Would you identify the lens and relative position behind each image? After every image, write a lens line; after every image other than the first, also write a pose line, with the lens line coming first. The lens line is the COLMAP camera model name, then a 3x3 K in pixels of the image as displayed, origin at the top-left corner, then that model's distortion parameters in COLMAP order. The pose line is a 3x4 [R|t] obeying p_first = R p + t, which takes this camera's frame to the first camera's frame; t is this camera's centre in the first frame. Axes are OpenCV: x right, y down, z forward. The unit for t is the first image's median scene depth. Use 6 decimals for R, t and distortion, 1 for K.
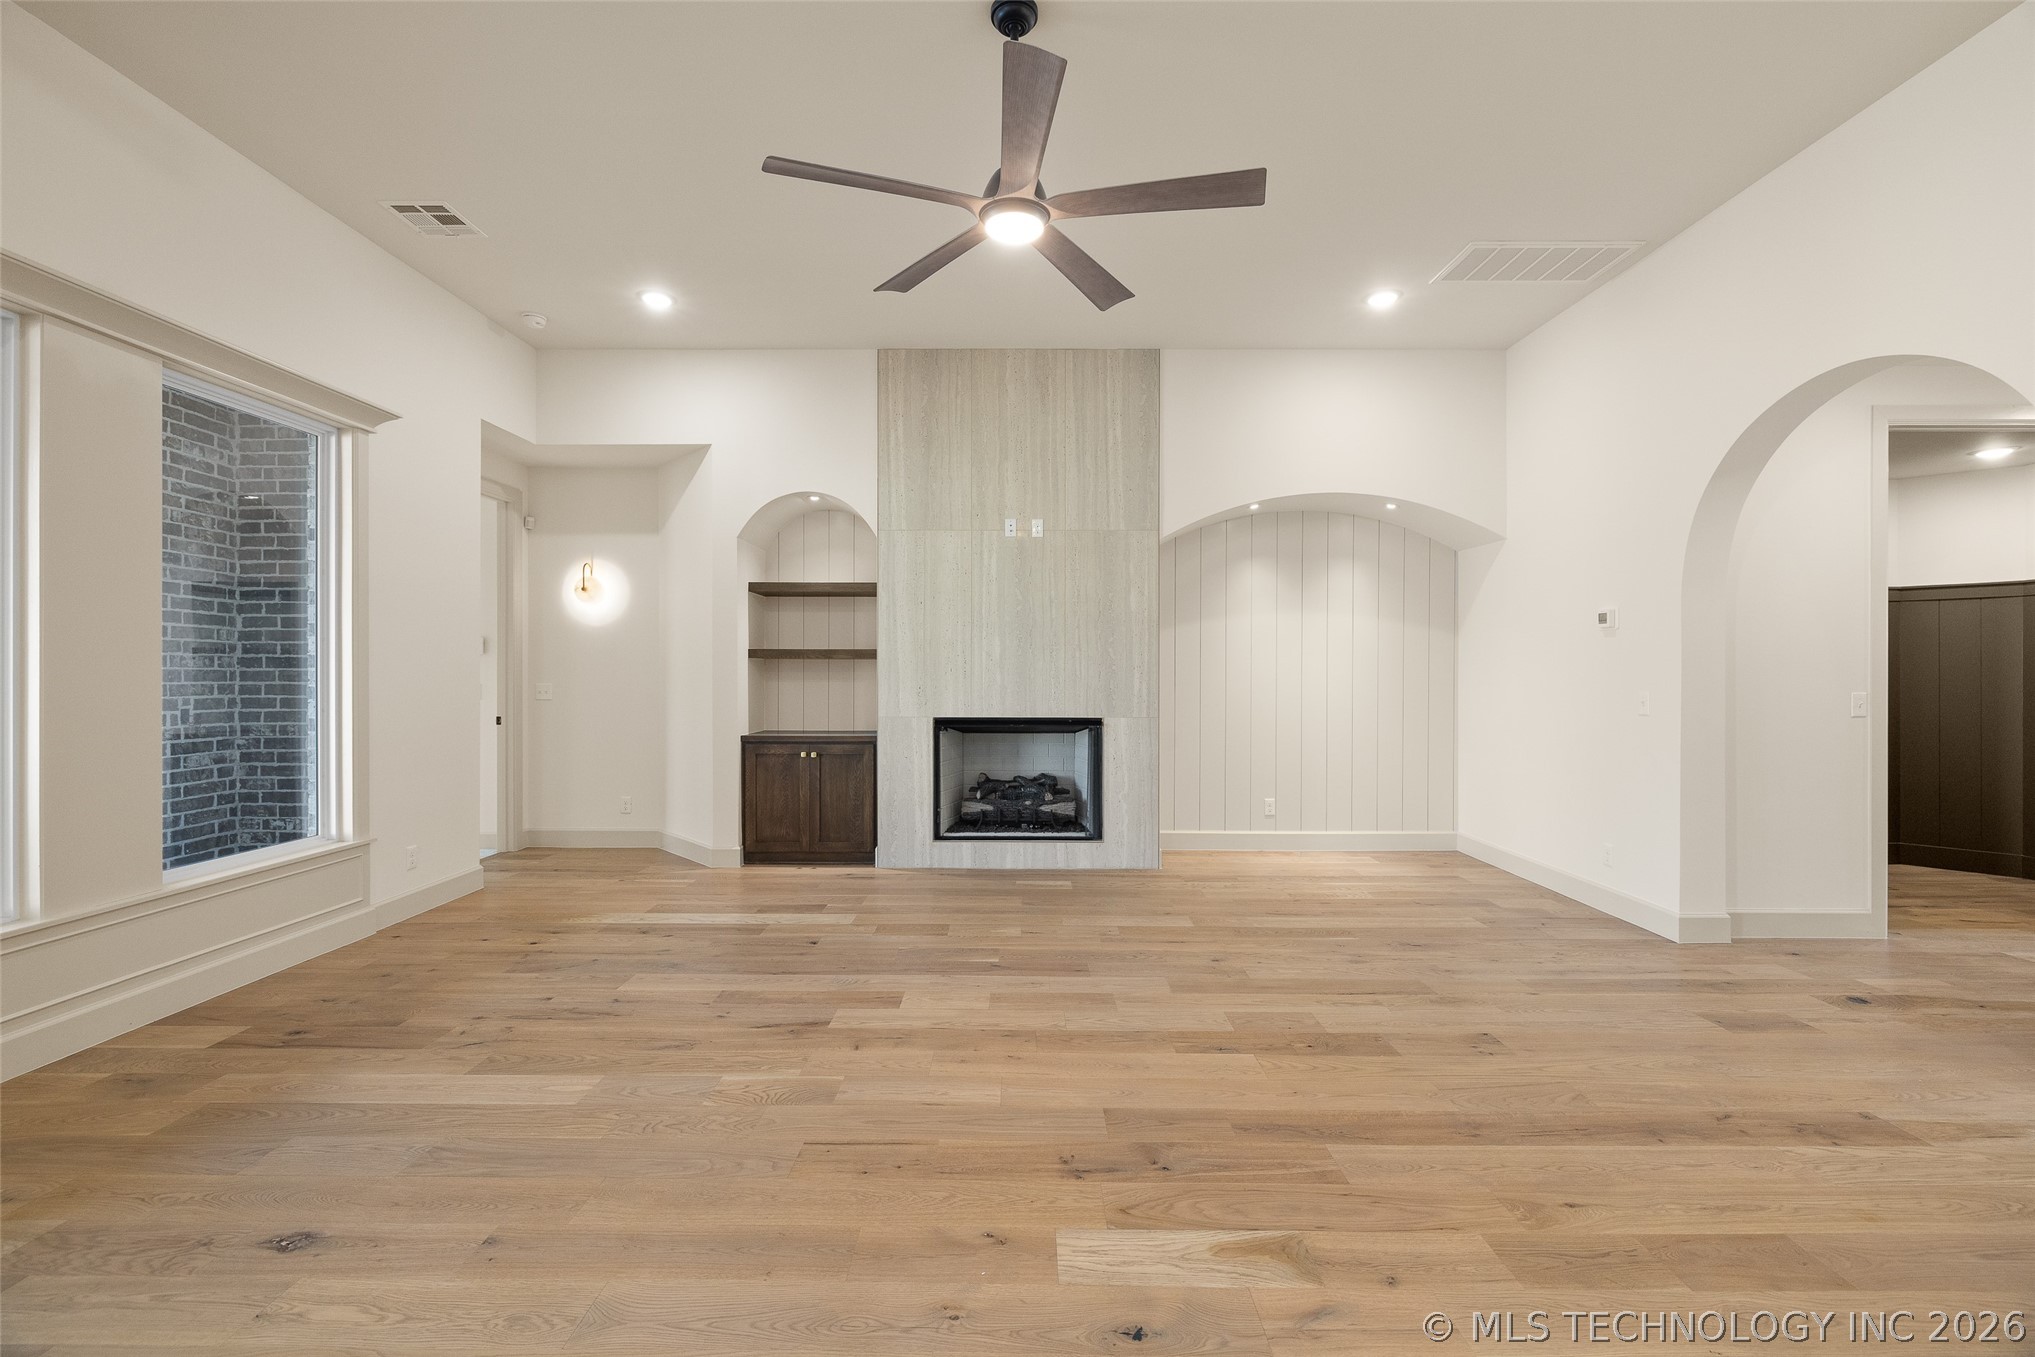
lens RADIAL K [[850.4, 0, 1017.8], [0, 850.4, 674.7], [0, 0, 1]] dist [-0.001965, 0.000219]
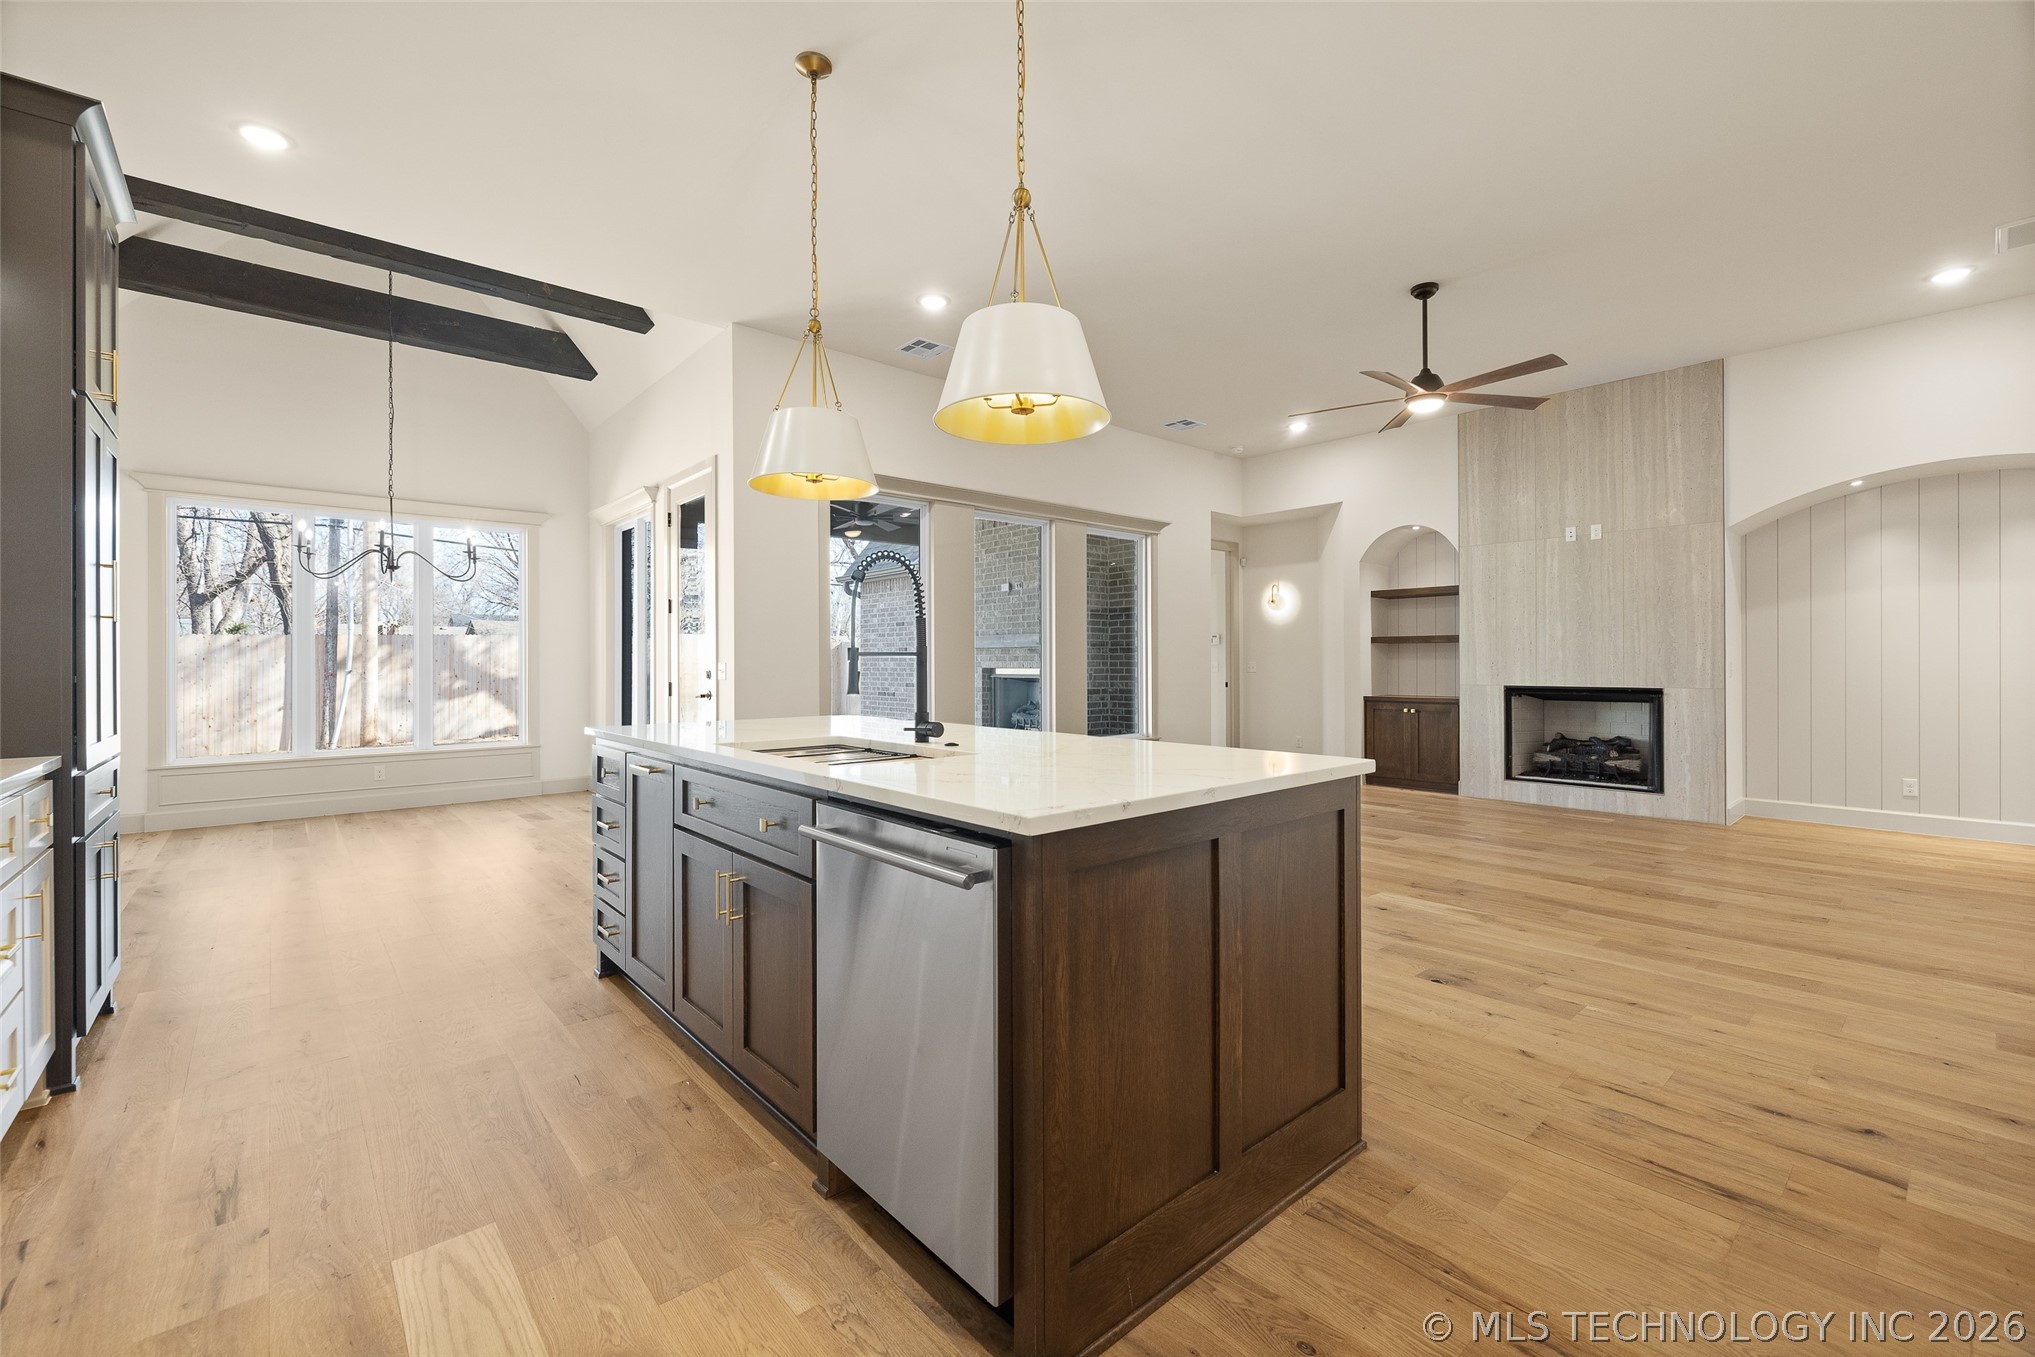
lens RADIAL K [[850.9, 0, 1017.6], [0, 850.9, 662.0], [0, 0, 1]] dist [0.001087, -0.000491]
pose [[0.664287, -0.004601, -0.747464, 0.397840], [0.003169, 0.999989, -0.003340, 0.016571], [0.747471, -0.000150, 0.664294, -0.448983]]
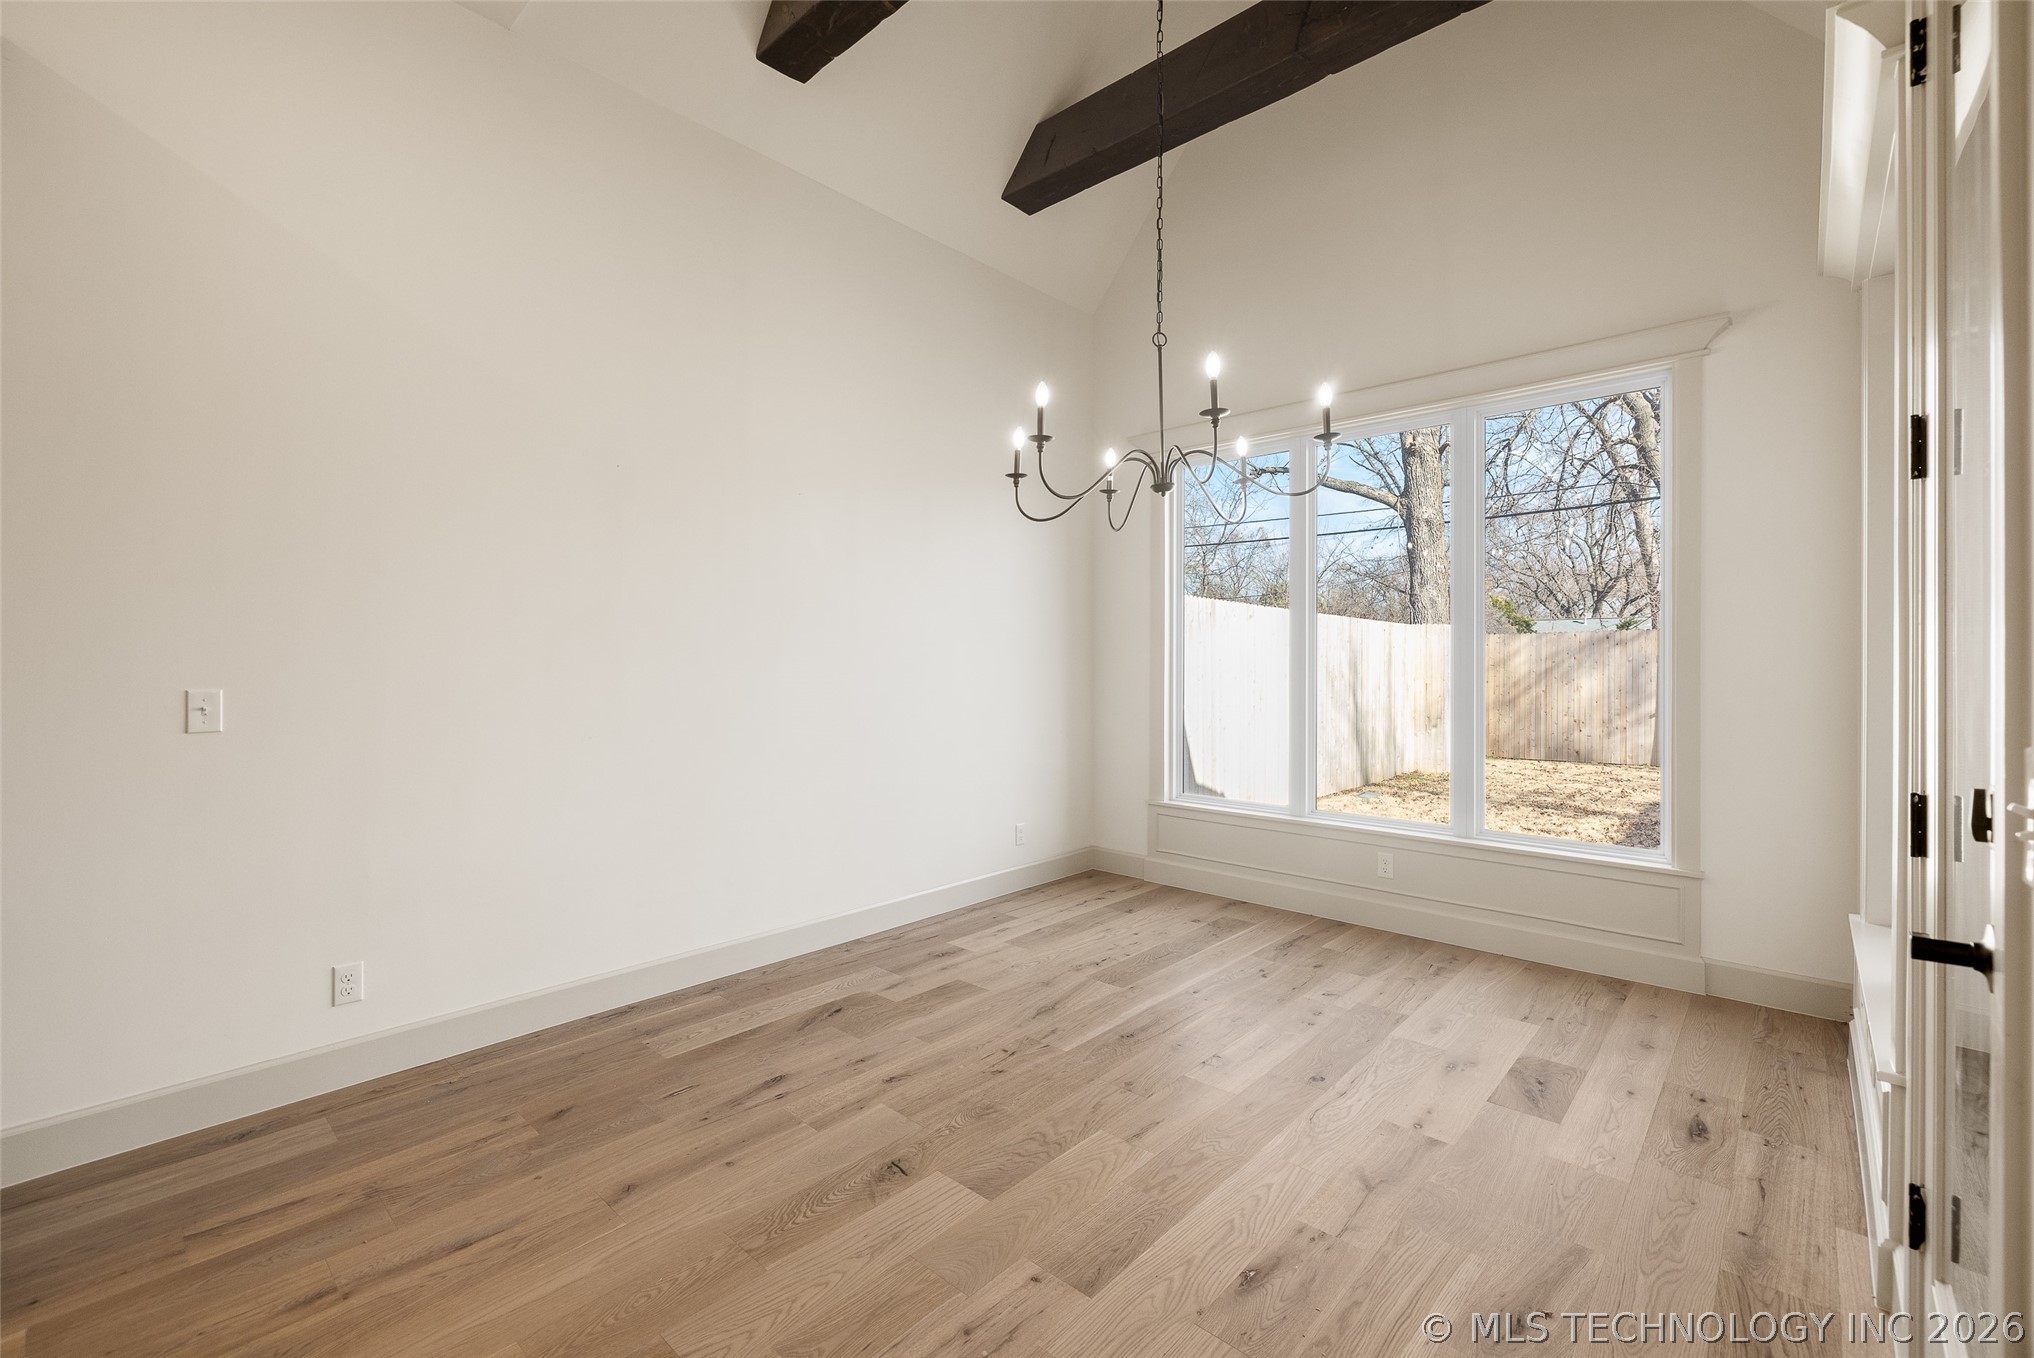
lens RADIAL K [[861.8, 0, 1017.9], [0, 861.8, 666.8], [0, 0, 1]] dist [-0.000446, -0.000420]
pose [[-0.670614, 0.002511, -0.741802, -0.437694], [-0.003043, 0.999977, 0.006136, -0.000500], [0.741800, 0.006372, -0.670590, -0.044181]]
